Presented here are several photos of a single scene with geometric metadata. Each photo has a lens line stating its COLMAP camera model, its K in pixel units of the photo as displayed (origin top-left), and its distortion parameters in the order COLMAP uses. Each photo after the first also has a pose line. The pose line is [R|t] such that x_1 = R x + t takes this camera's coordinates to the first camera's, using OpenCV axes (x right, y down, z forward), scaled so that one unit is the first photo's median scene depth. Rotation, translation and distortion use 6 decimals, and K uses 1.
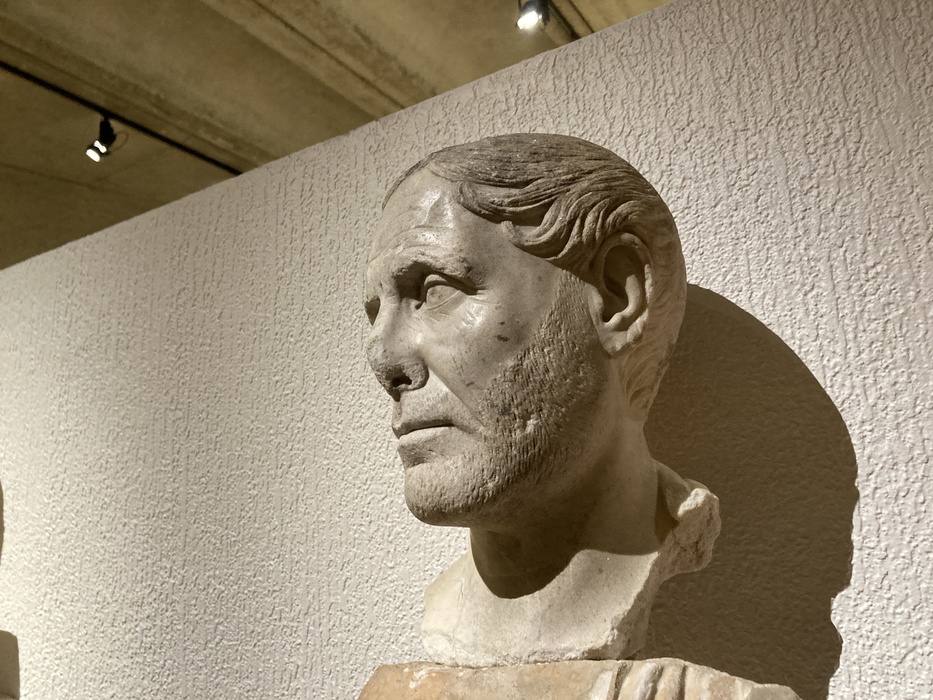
lens RADIAL K [[777.8, 0, 450.4], [0, 777.8, 354.6], [0, 0, 1]] dist [0.030970, -0.022757]
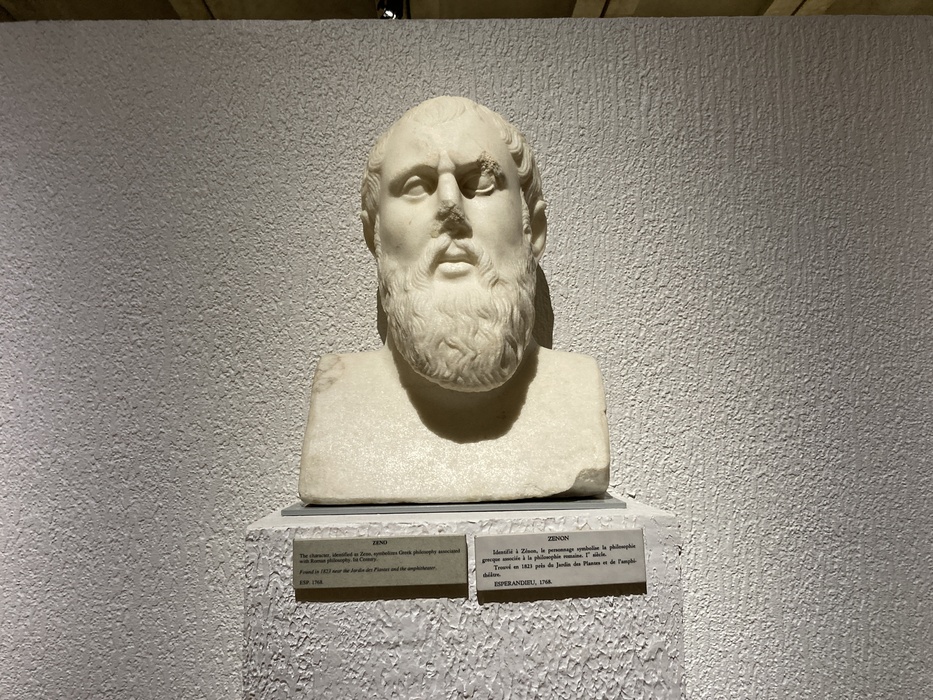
lens RADIAL K [[777.8, 0, 464.6], [0, 777.8, 357.2], [0, 0, 1]] dist [0.030970, -0.022757]
pose [[0.829378, 0.092506, 0.550977, -2.085212], [-0.149403, 0.987004, 0.059181, 0.419792], [-0.538342, -0.131401, 0.832419, 0.544350]]
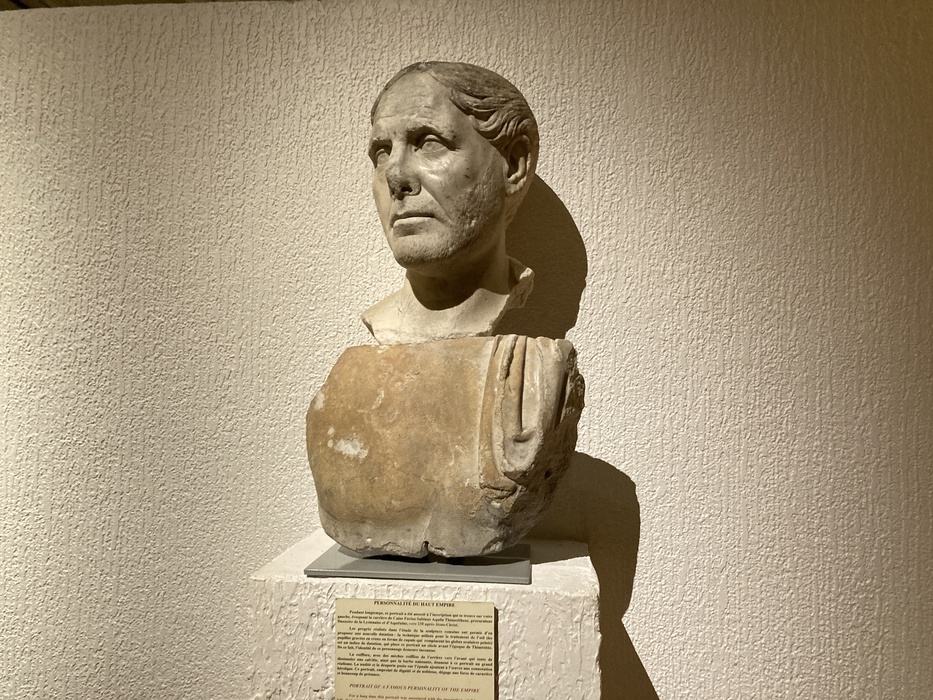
lens RADIAL K [[777.8, 0, 469.6], [0, 777.8, 352.1], [0, 0, 1]] dist [0.030970, -0.022757]
pose [[0.888417, 0.083791, 0.451325, -0.604288], [-0.161967, 0.977182, 0.137408, 0.109447], [-0.429513, -0.195175, 0.881717, -0.651023]]
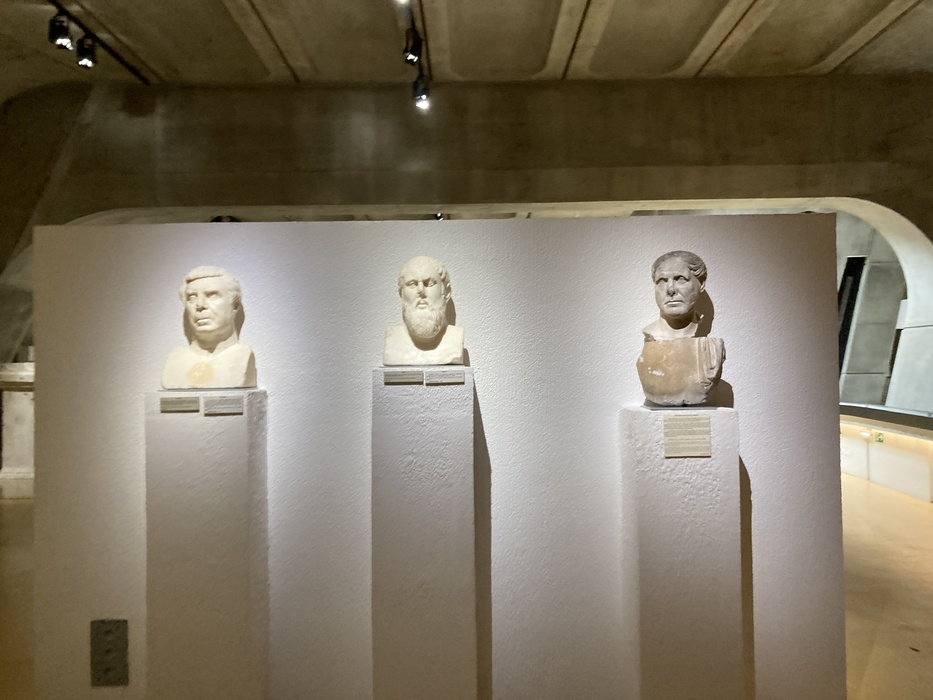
lens RADIAL K [[777.8, 0, 461.5], [0, 777.8, 352.1], [0, 0, 1]] dist [0.030970, -0.022757]
pose [[0.848785, 0.056119, 0.525752, -3.822297], [-0.150897, 0.978708, 0.139143, -0.095169], [-0.506749, -0.197437, 0.839181, -2.774424]]
